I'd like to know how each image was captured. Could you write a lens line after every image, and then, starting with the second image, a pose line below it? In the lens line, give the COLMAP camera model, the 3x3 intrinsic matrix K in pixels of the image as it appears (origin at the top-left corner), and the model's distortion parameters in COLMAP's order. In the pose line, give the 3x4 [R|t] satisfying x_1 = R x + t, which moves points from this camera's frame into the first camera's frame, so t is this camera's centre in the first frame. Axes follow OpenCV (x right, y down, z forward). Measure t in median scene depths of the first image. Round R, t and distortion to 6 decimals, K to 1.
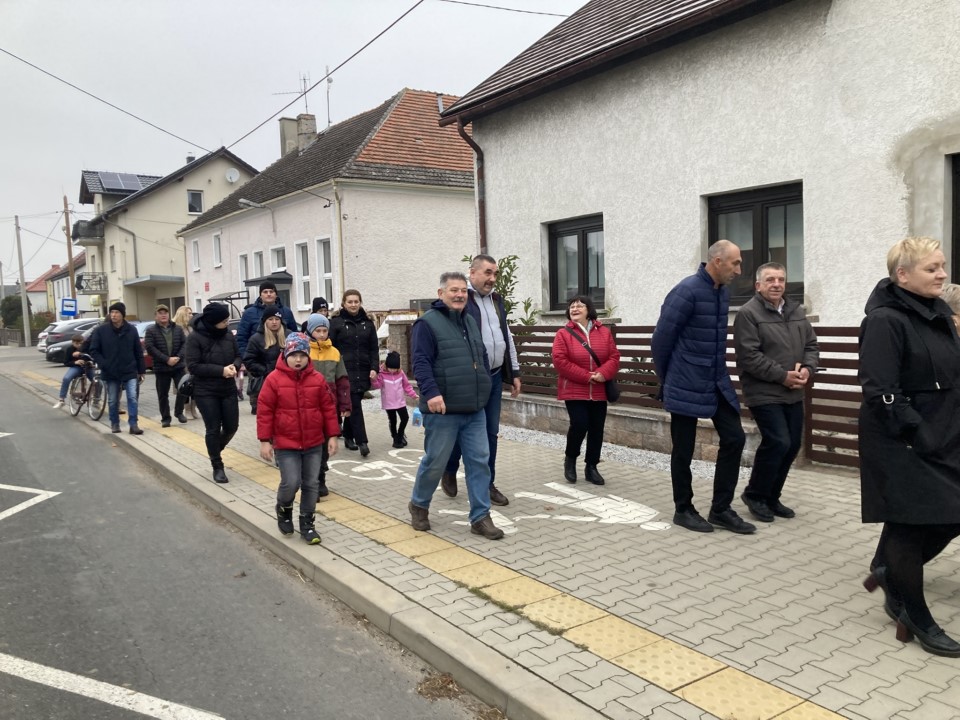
lens RADIAL K [[789.6, 0, 499.6], [0, 789.6, 362.3], [0, 0, 1]] dist [0.012198, 0.010335]
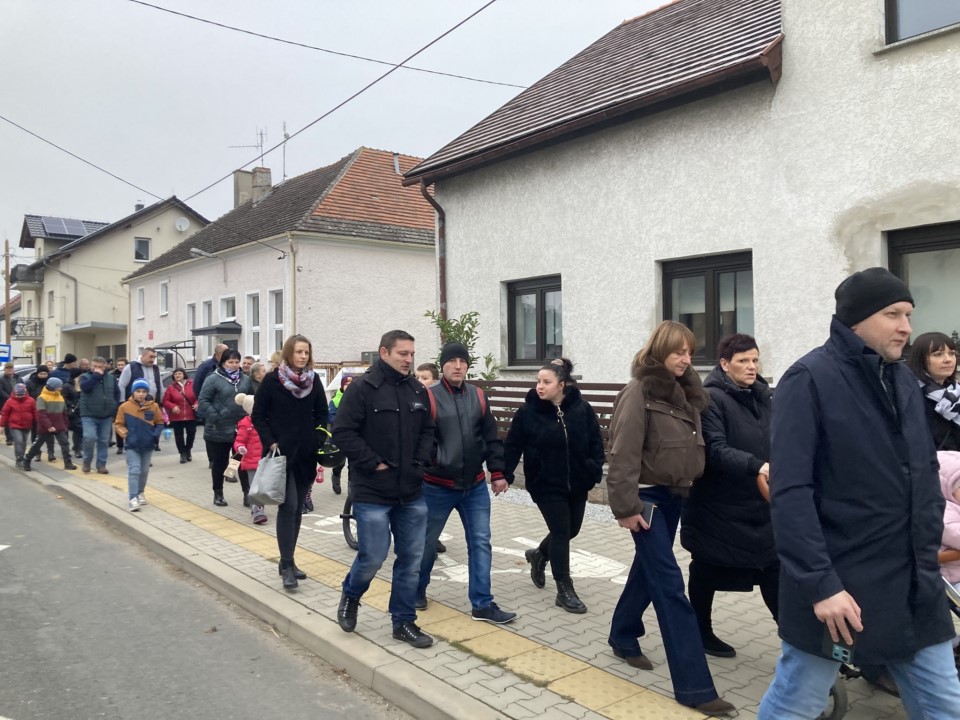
lens RADIAL K [[789.2, 0, 500.5], [0, 789.2, 347.4], [0, 0, 1]] dist [0.008334, 0.022185]
pose [[0.997299, 0.021647, 0.070191, -0.023710], [-0.015388, 0.995956, -0.088515, 0.000156], [-0.071824, 0.087196, 0.993599, -0.017418]]
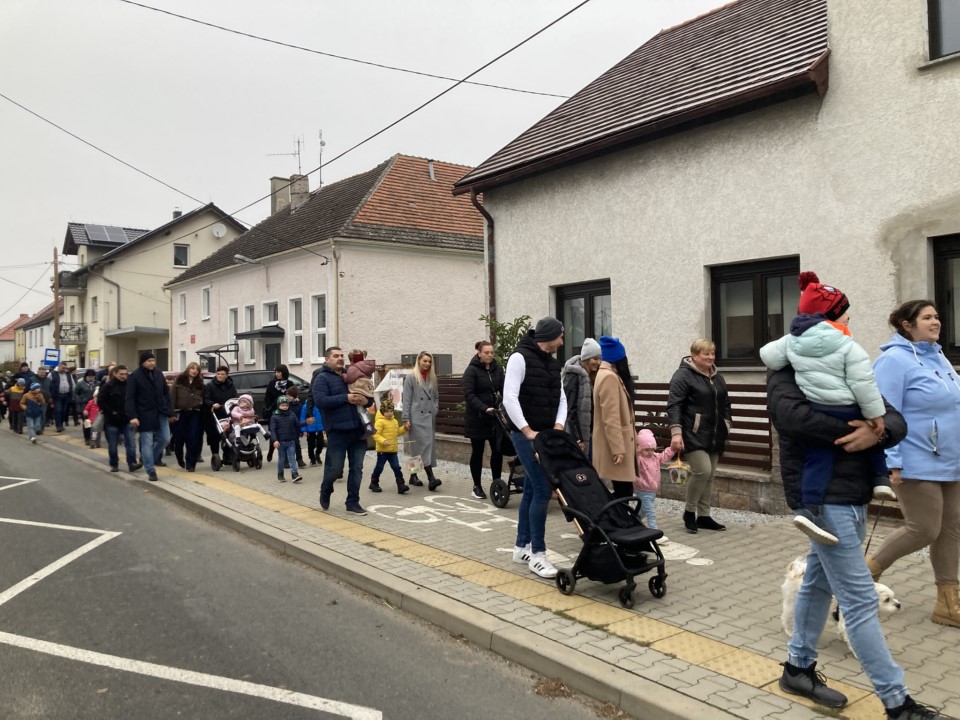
lens RADIAL K [[789.2, 0, 500.5], [0, 789.2, 347.4], [0, 0, 1]] dist [0.008334, 0.022185]
pose [[0.999010, 0.017436, 0.040934, -0.074805], [-0.013655, 0.995769, -0.090876, 0.005841], [-0.042346, 0.090227, 0.995021, -0.071669]]
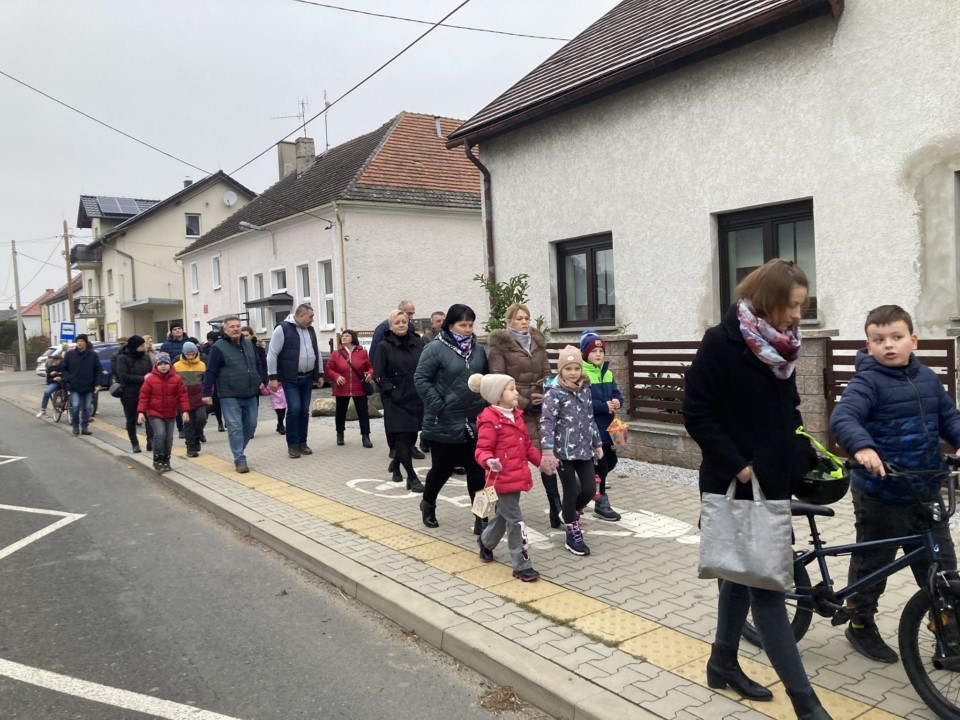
lens RADIAL K [[789.6, 0, 497.2], [0, 789.6, 353.3], [0, 0, 1]] dist [0.013922, 0.007472]
pose [[0.999916, -0.011440, 0.006140, -0.029567], [0.011650, 0.999304, -0.035434, 0.001703], [-0.005730, 0.035503, 0.999353, -0.007744]]
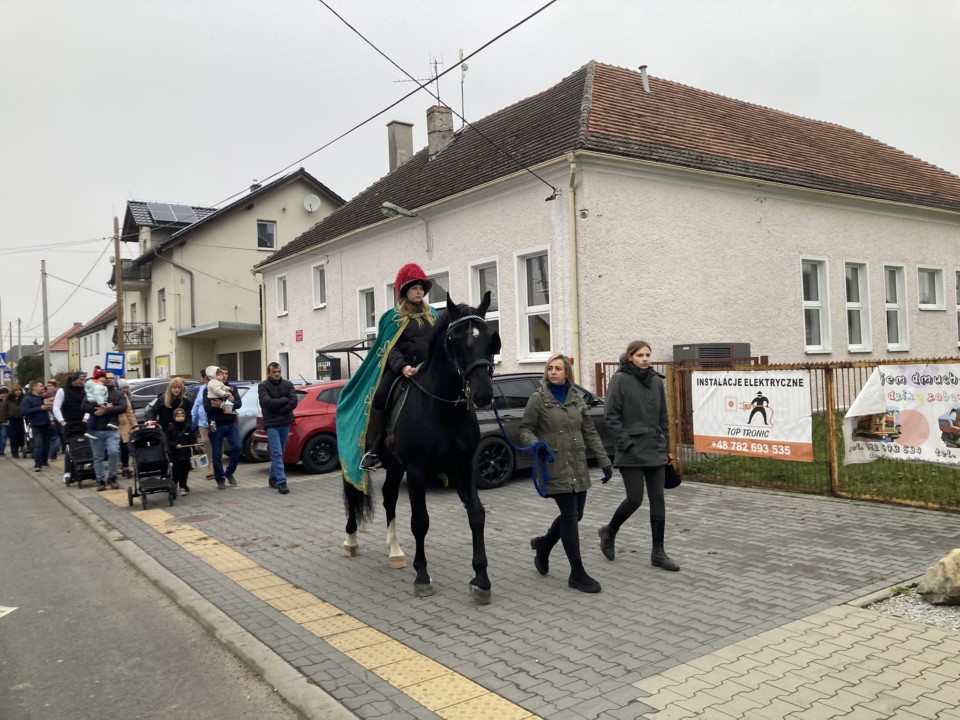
lens RADIAL K [[789.2, 0, 500.5], [0, 789.2, 347.4], [0, 0, 1]] dist [0.008334, 0.022185]
pose [[0.999943, -0.003978, -0.009902, -0.665854], [0.003021, 0.995479, -0.094934, -0.050467], [0.010235, 0.094899, 0.995434, 1.012372]]
